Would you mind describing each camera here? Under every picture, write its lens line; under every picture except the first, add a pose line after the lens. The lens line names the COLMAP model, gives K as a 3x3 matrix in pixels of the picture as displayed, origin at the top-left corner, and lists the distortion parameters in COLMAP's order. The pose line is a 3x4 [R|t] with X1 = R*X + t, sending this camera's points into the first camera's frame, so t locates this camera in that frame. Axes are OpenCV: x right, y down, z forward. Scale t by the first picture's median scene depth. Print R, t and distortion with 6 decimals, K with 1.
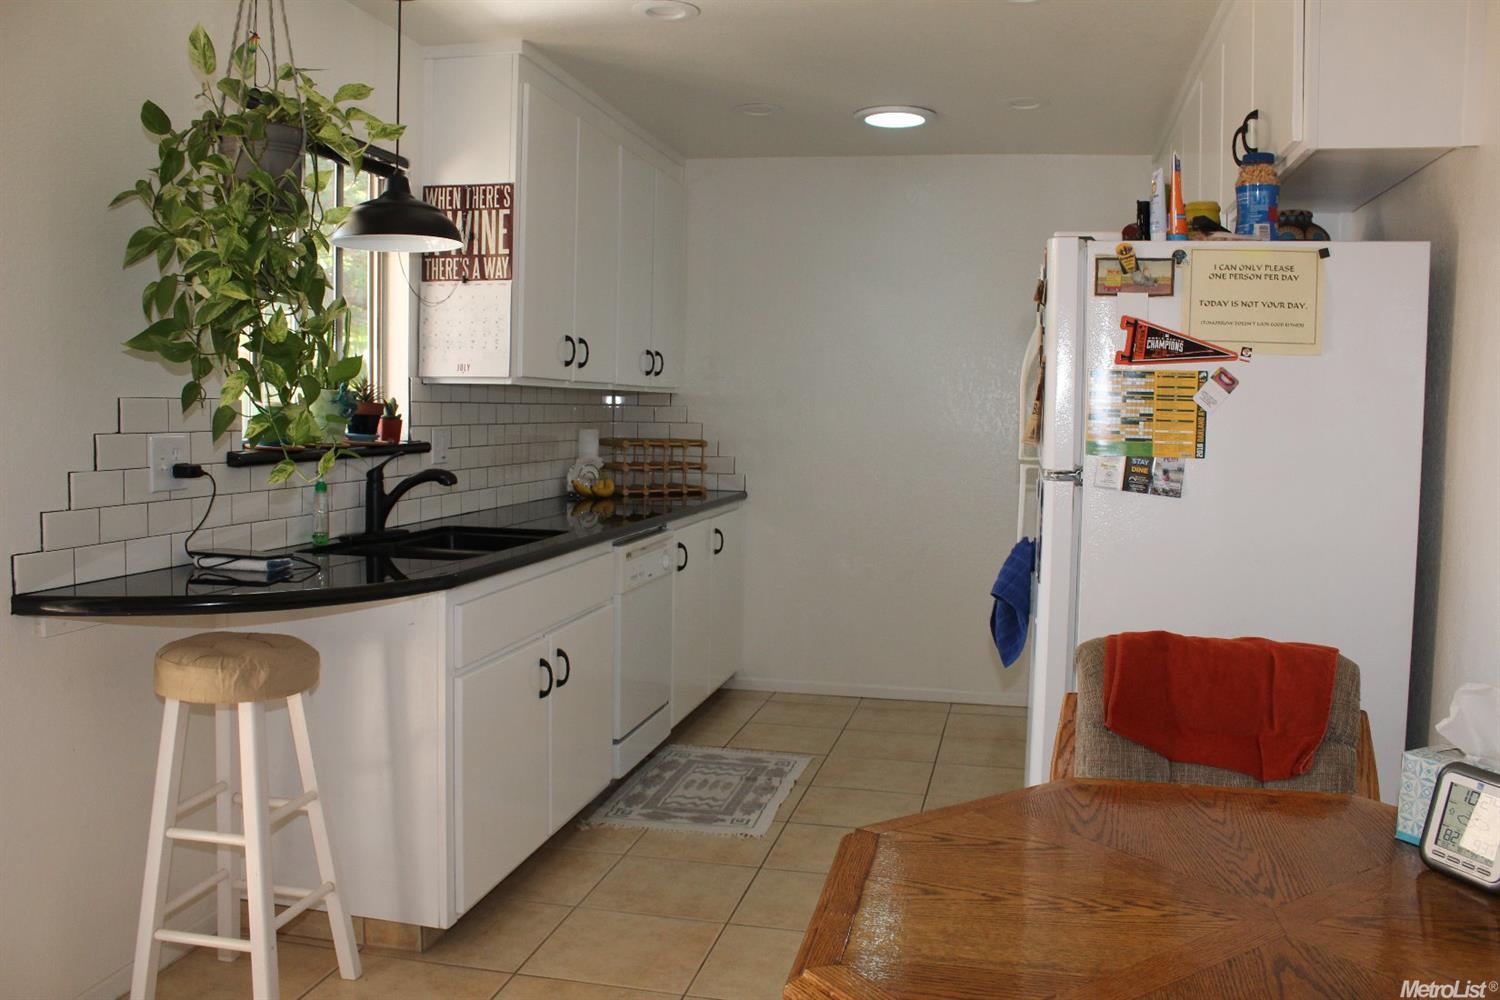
lens RADIAL K [[1258.8, 0, 750.0], [0, 1258.8, 500.0], [0, 0, 1]] dist [-0.163428, 0.144039]
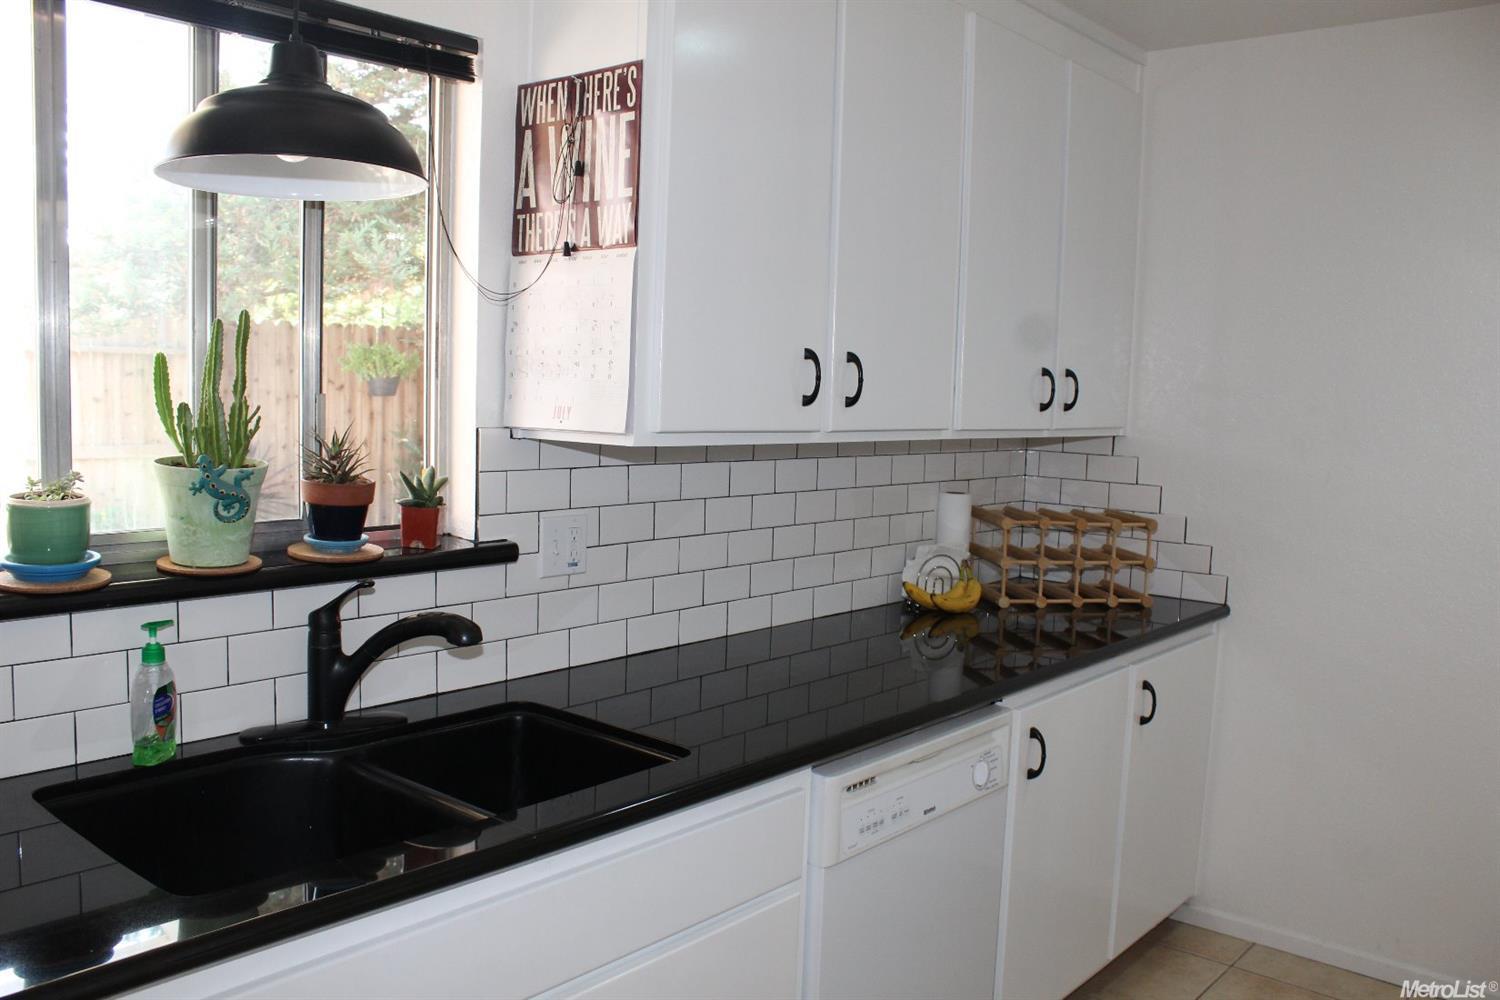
lens RADIAL K [[1258.8, 0, 750.0], [0, 1258.8, 500.0], [0, 0, 1]] dist [-0.163428, 0.144039]
pose [[0.881906, 0.049178, -0.468854, 0.099674], [-0.046779, 0.998764, 0.016770, -0.081533], [0.469099, 0.007142, 0.883116, 0.560176]]
